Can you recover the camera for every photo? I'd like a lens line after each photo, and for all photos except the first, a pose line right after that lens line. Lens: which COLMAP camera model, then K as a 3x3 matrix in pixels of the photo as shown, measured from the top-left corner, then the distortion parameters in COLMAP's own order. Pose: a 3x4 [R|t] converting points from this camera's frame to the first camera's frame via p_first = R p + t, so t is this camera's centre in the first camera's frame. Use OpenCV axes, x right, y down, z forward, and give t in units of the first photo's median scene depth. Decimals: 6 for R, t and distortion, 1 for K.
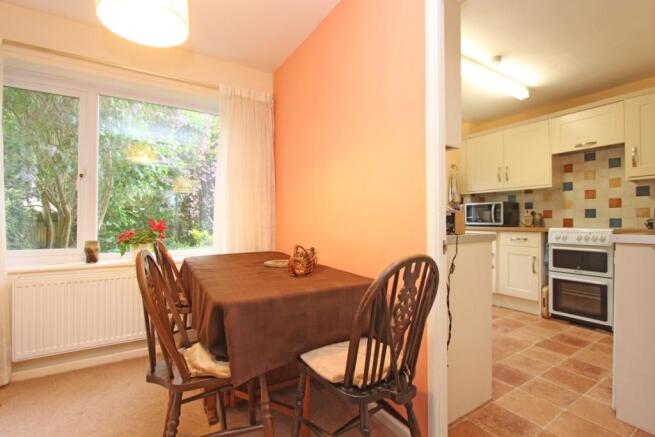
lens RADIAL K [[303.2, 0, 328.8], [0, 303.2, 218.6], [0, 0, 1]] dist [-0.010356, -0.000880]
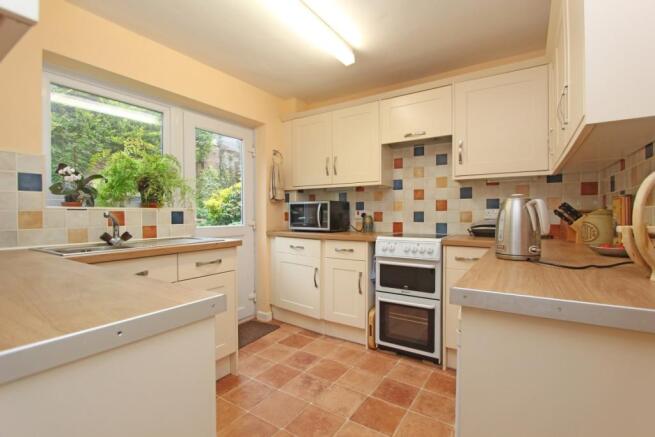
lens RADIAL K [[303.2, 0, 325.9], [0, 303.2, 216.5], [0, 0, 1]] dist [-0.010356, -0.000880]
pose [[0.914512, -0.002899, 0.404548, 0.287080], [-0.004113, 0.999856, 0.016462, -0.032715], [-0.404537, -0.016718, 0.914369, 0.327003]]
